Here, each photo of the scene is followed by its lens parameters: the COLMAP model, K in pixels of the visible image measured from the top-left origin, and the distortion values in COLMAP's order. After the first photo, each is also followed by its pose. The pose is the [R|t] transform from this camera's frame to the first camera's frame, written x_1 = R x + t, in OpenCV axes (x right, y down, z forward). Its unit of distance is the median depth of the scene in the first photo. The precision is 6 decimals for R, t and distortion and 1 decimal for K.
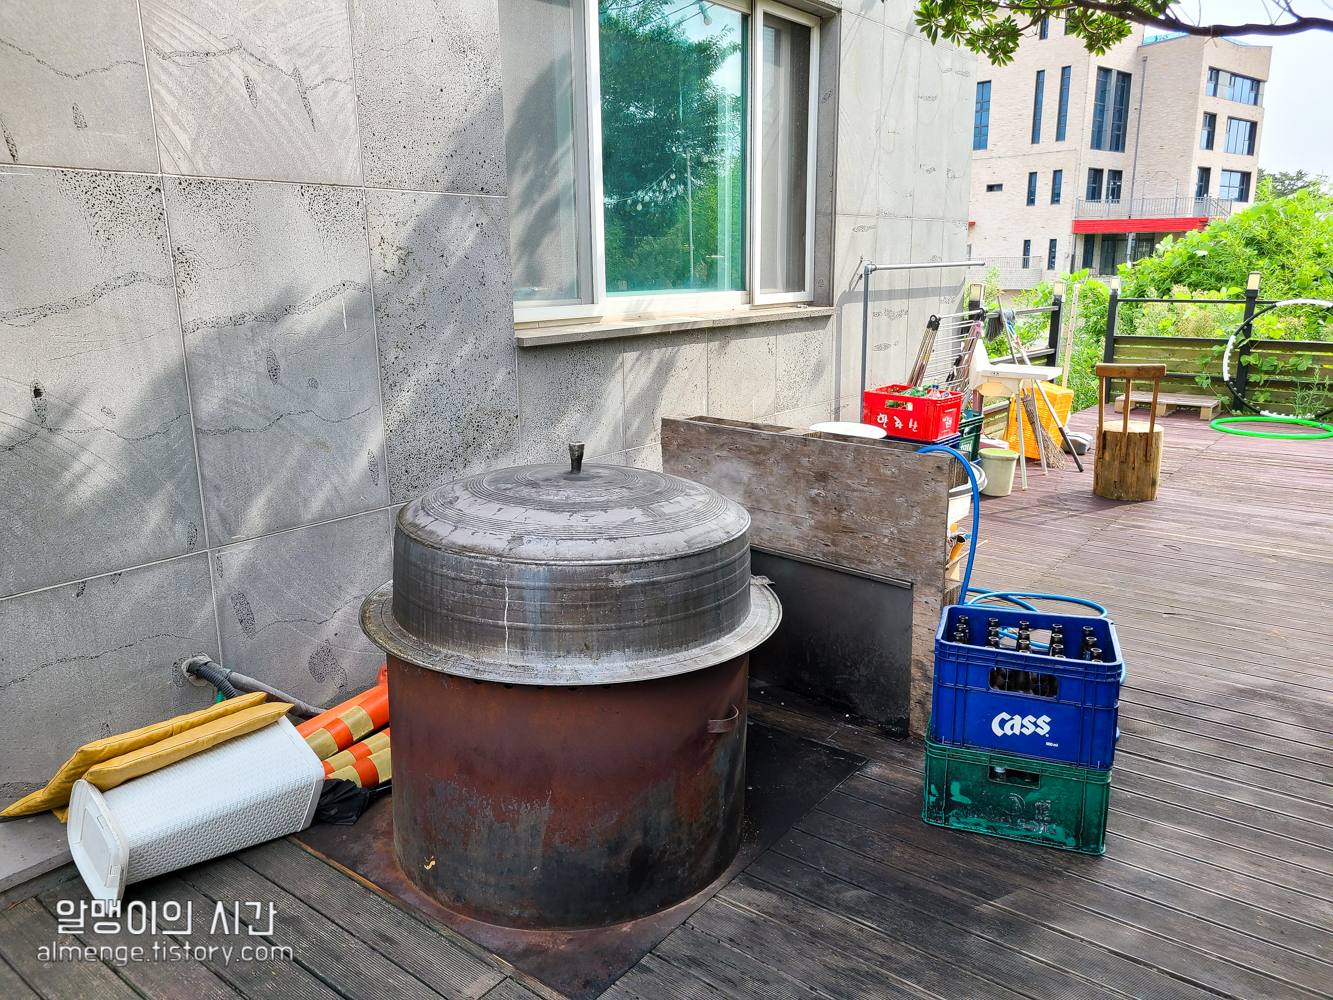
lens RADIAL K [[1010.2, 0, 672.2], [0, 1010.2, 491.5], [0, 0, 1]] dist [0.037702, -0.002591]
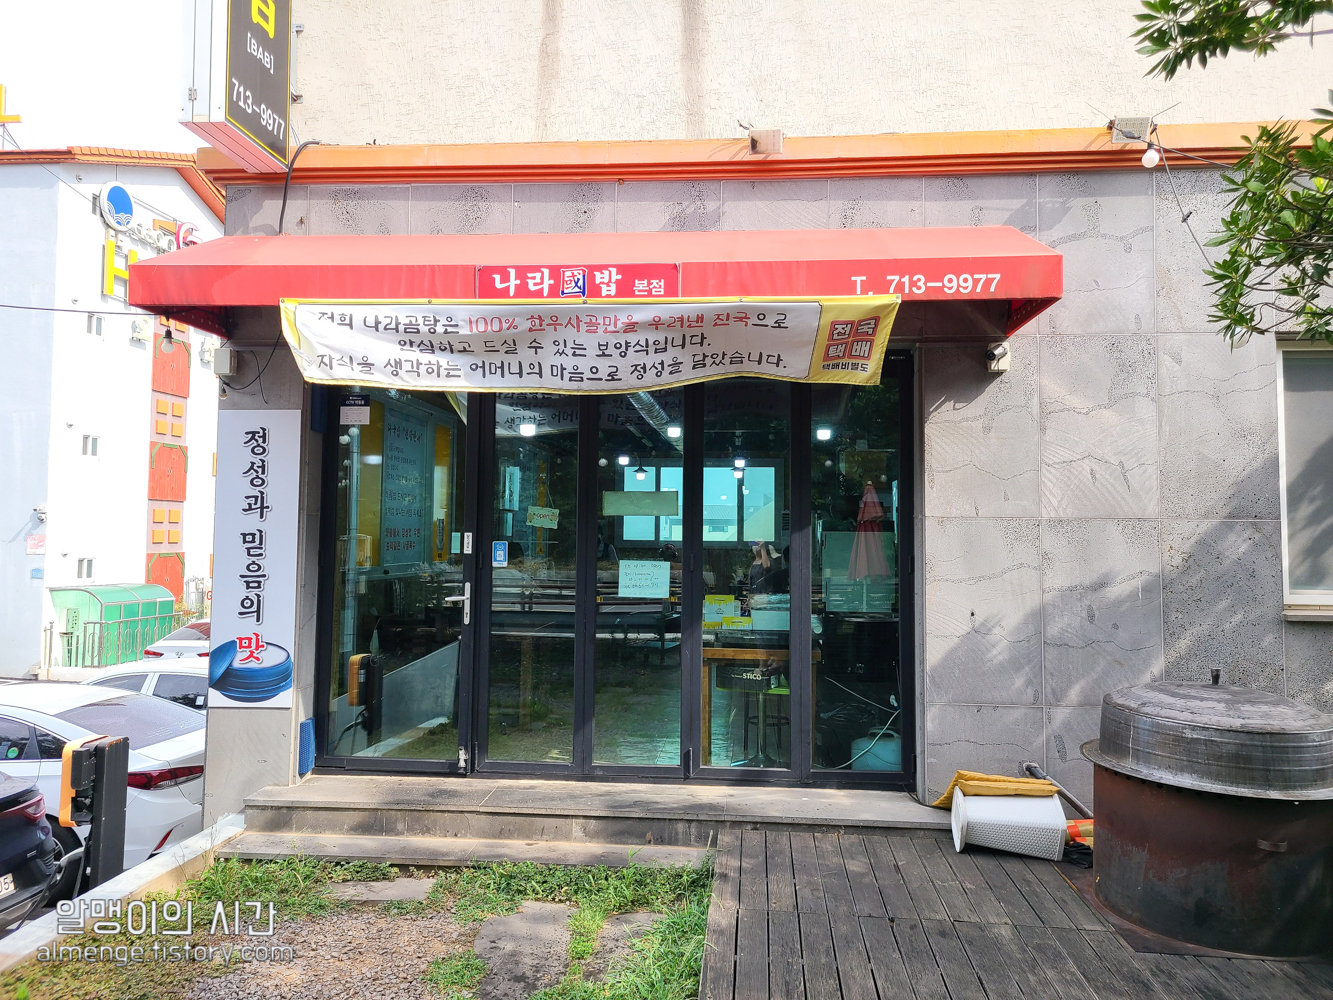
lens RADIAL K [[1010.2, 0, 672.2], [0, 1010.2, 491.5], [0, 0, 1]] dist [0.037702, -0.002591]
pose [[0.550825, -0.019860, -0.834384, 0.754506], [-0.203353, 0.966396, -0.157247, 0.109498], [0.809469, 0.256290, 0.528276, -0.667990]]
